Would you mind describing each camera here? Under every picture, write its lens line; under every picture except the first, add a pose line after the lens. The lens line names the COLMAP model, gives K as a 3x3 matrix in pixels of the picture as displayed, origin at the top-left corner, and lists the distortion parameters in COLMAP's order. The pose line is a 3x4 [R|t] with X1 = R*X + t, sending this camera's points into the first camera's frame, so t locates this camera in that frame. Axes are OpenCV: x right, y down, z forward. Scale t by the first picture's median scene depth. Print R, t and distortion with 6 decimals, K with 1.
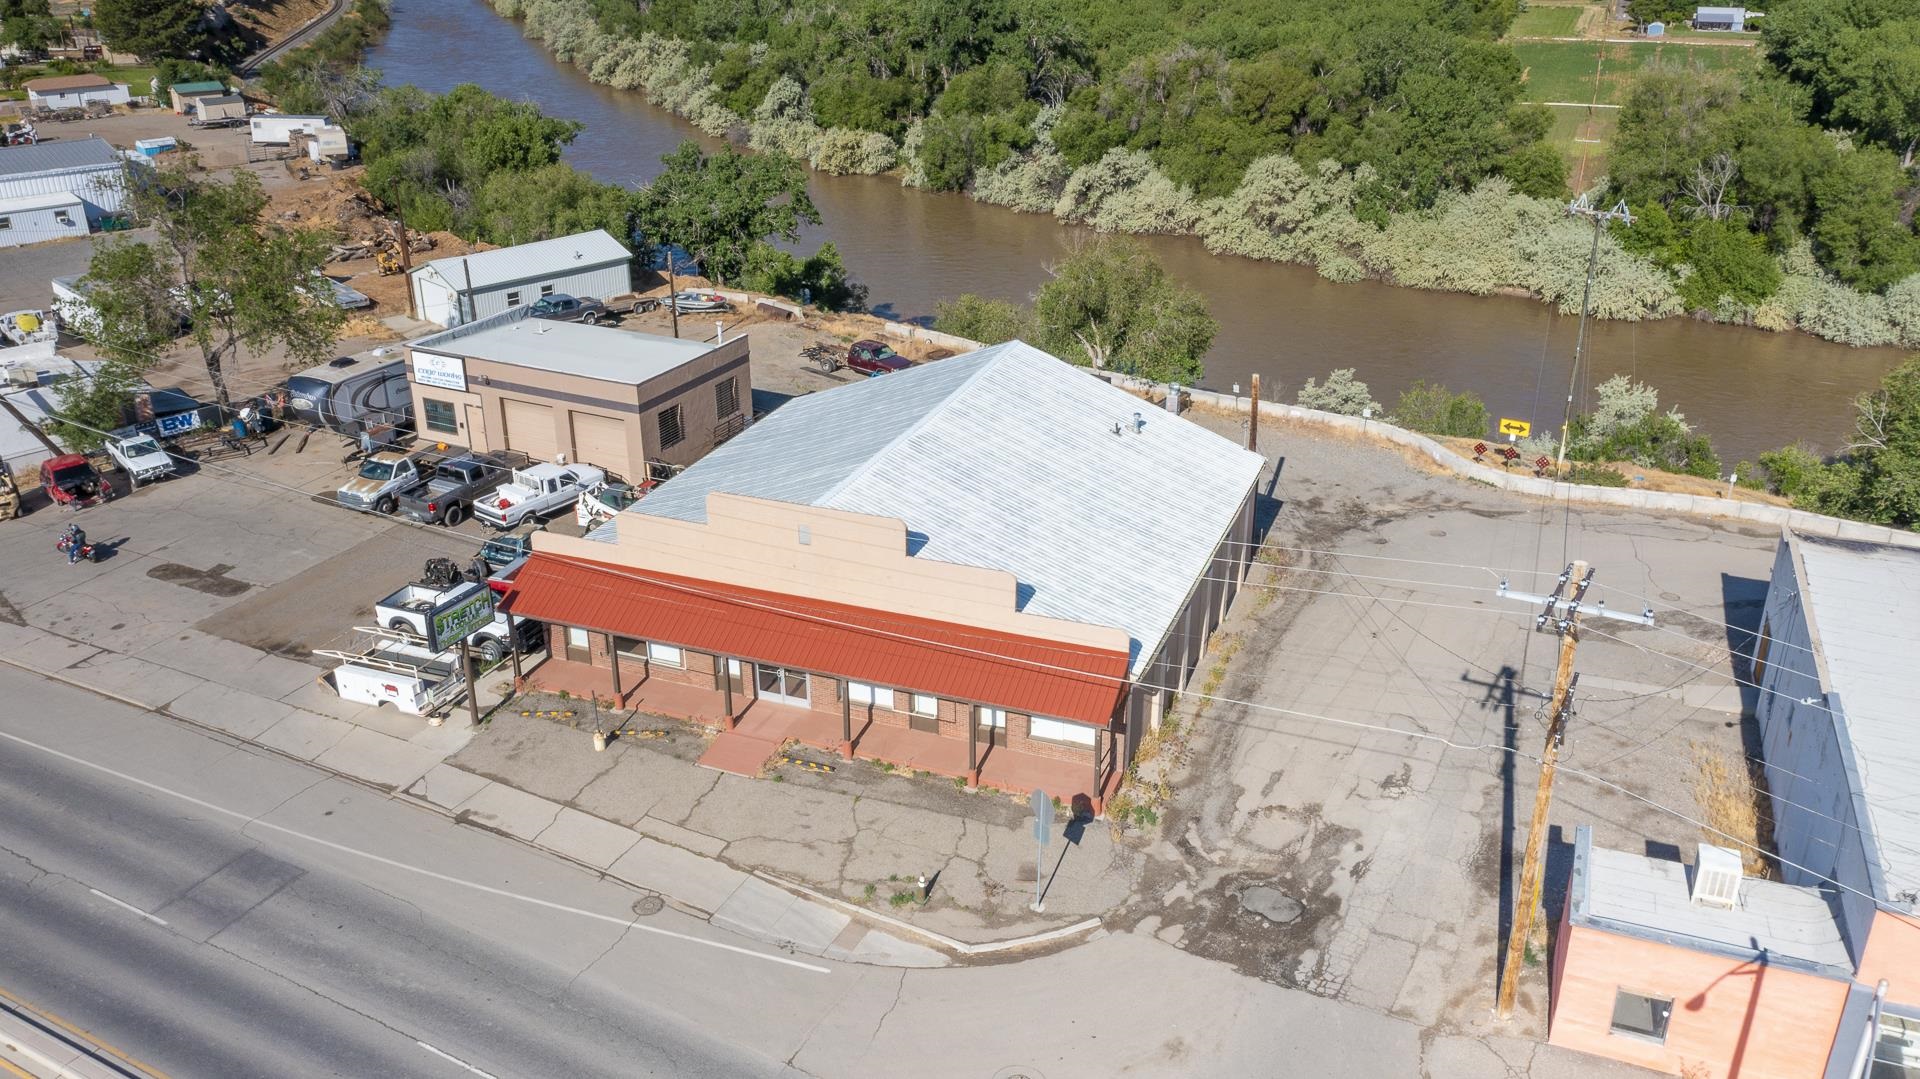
lens RADIAL K [[1529.8, 0, 957.9], [0, 1529.8, 536.9], [0, 0, 1]] dist [-0.008304, -0.001848]
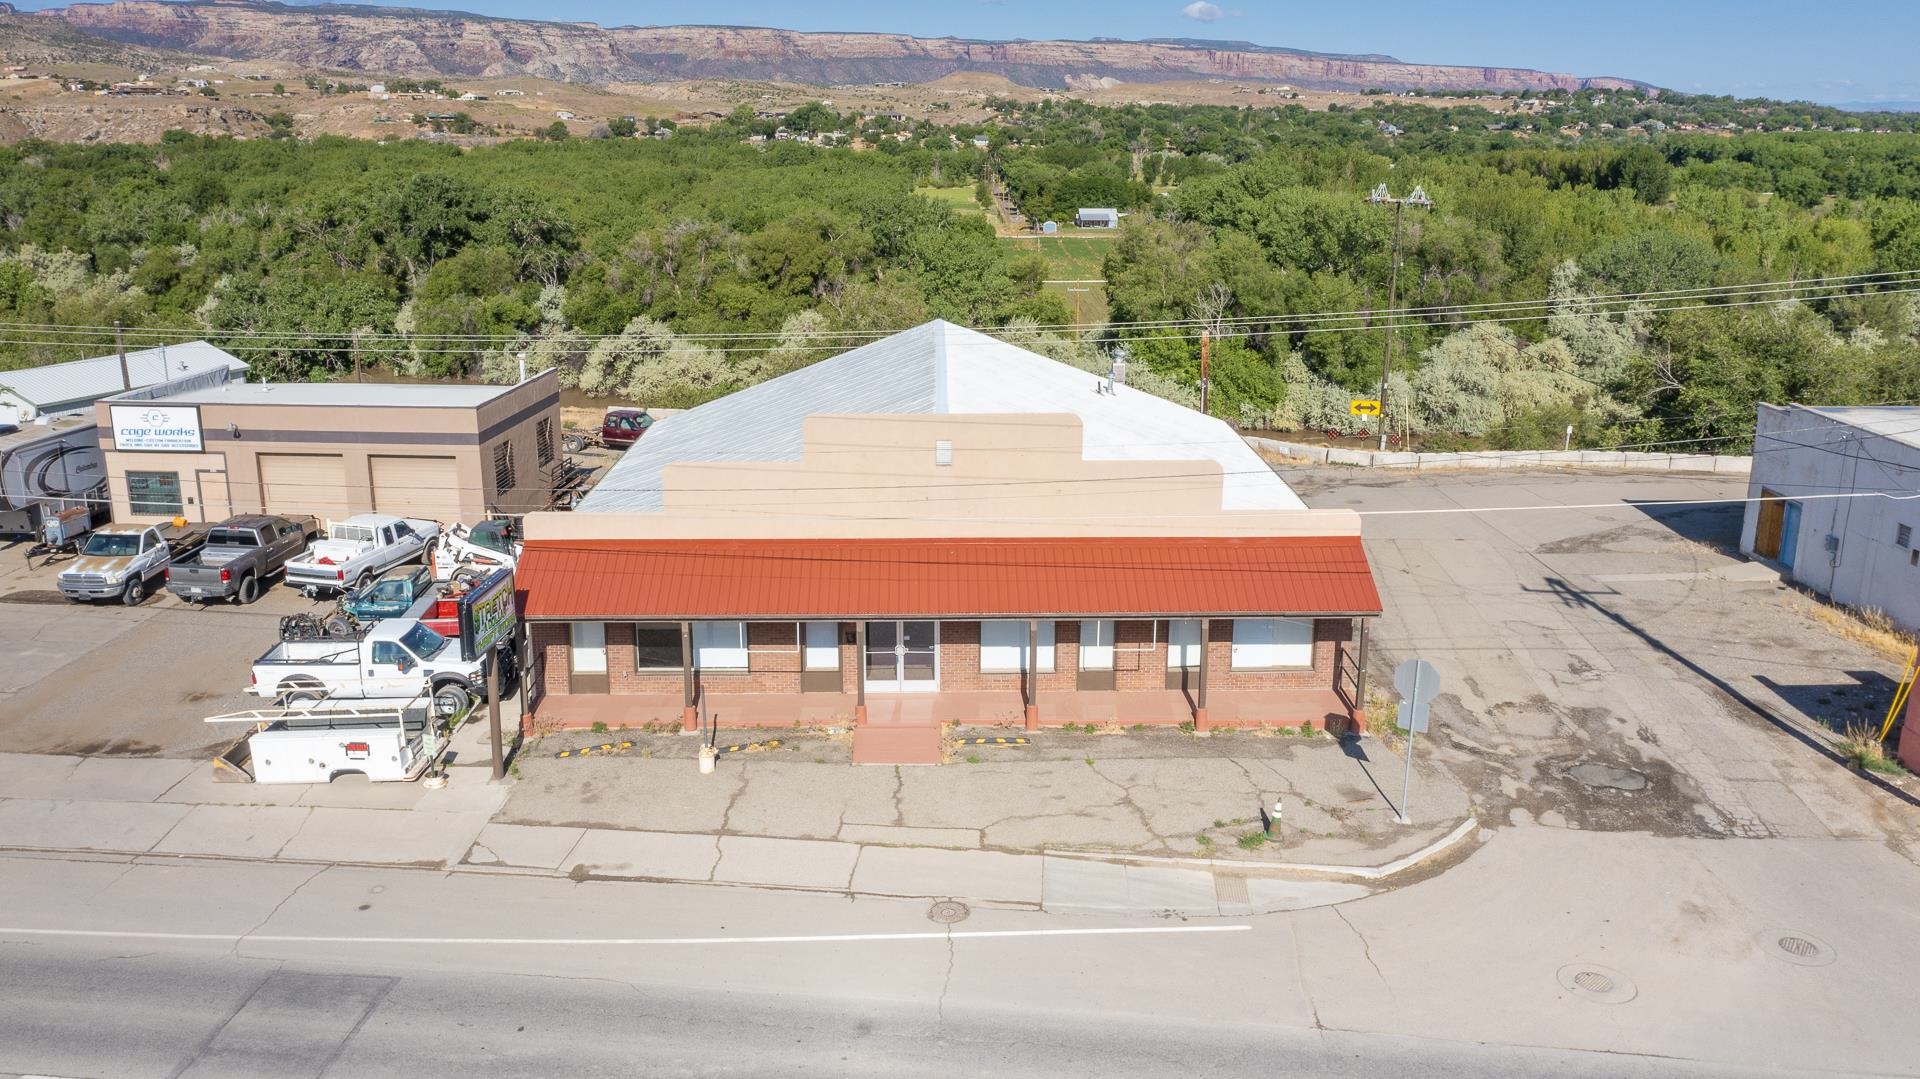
lens RADIAL K [[1527.4, 0, 957.8], [0, 1527.4, 537.5], [0, 0, 1]] dist [-0.011947, 0.002709]
pose [[0.922319, -0.094022, 0.374816, -0.252982], [0.149193, 0.981384, -0.120944, 0.088702], [-0.356467, 0.167469, 0.919176, 0.179116]]
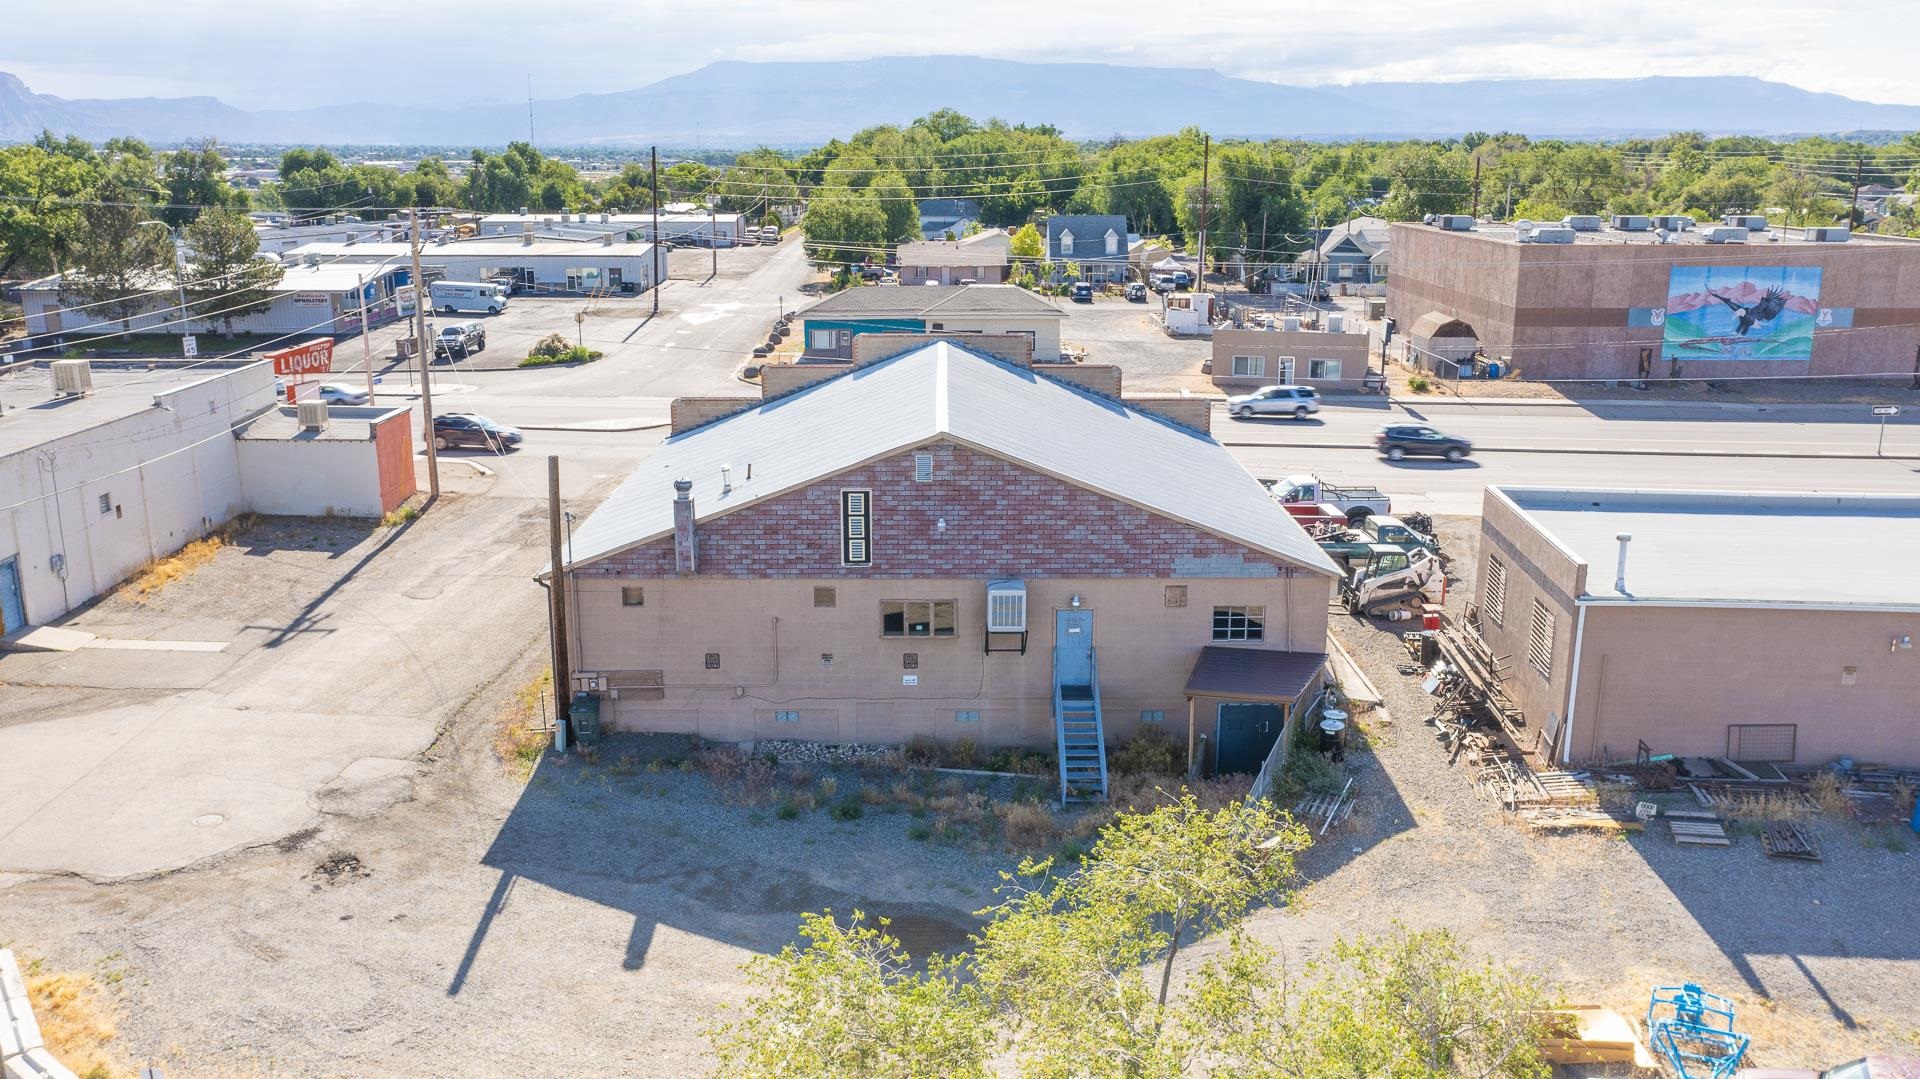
lens RADIAL K [[1526.5, 0, 957.7], [0, 1526.5, 538.2], [0, 0, 1]] dist [-0.013277, 0.013294]
pose [[-0.925815, 0.096519, -0.365446, 0.226859], [-0.150935, 0.792009, 0.591558, -0.396330], [0.346533, 0.602832, -0.718685, 1.269388]]
